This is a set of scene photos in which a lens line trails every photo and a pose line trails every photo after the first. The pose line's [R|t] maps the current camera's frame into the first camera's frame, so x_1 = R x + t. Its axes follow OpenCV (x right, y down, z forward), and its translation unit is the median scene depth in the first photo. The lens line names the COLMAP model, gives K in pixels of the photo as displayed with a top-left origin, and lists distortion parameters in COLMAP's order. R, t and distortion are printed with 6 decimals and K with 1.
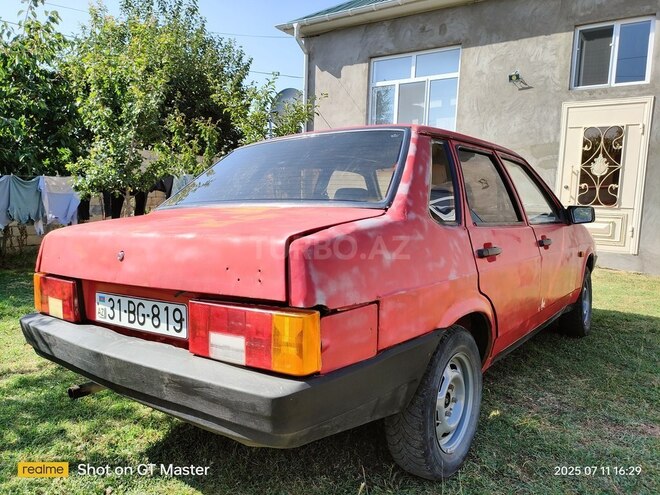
lens RADIAL K [[489.4, 0, 328.4], [0, 489.4, 246.5], [0, 0, 1]] dist [0.064215, -0.058292]
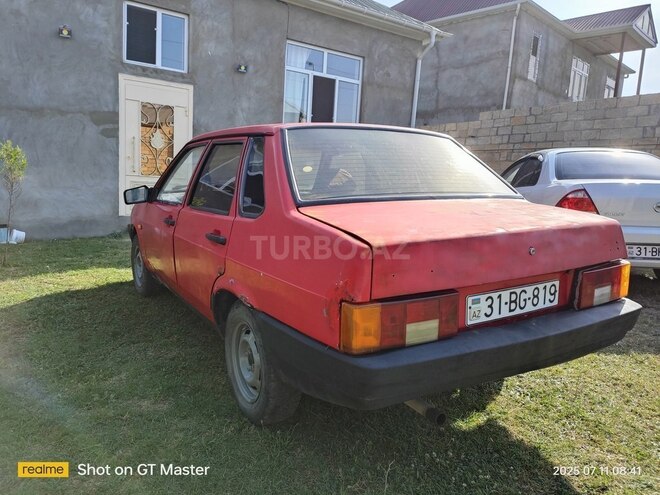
lens RADIAL K [[489.4, 0, 331.5], [0, 489.4, 247.0], [0, 0, 1]] dist [0.064215, -0.058292]
pose [[0.369722, -0.129692, 0.920047, -0.365299], [0.055286, 0.991527, 0.117552, -0.033086], [-0.927496, 0.007404, 0.373759, 0.227574]]
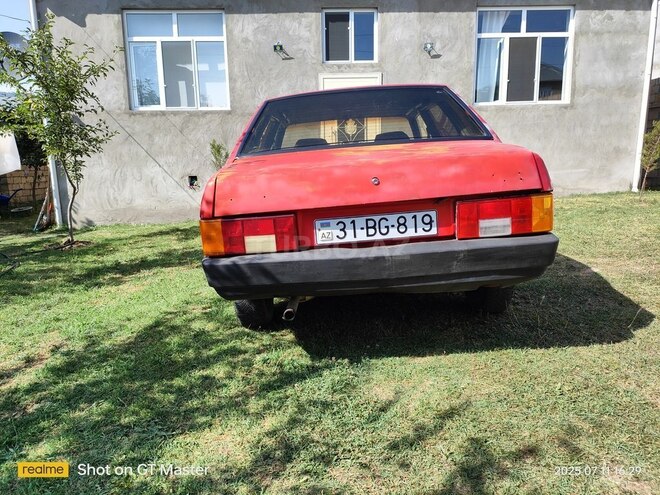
lens RADIAL K [[489.4, 0, 329.3], [0, 489.4, 251.0], [0, 0, 1]] dist [0.064215, -0.058292]
pose [[0.795676, -0.152677, 0.586166, -0.290065], [0.110049, 0.988044, 0.107970, 0.010668], [-0.595642, -0.021402, 0.802965, 0.012912]]
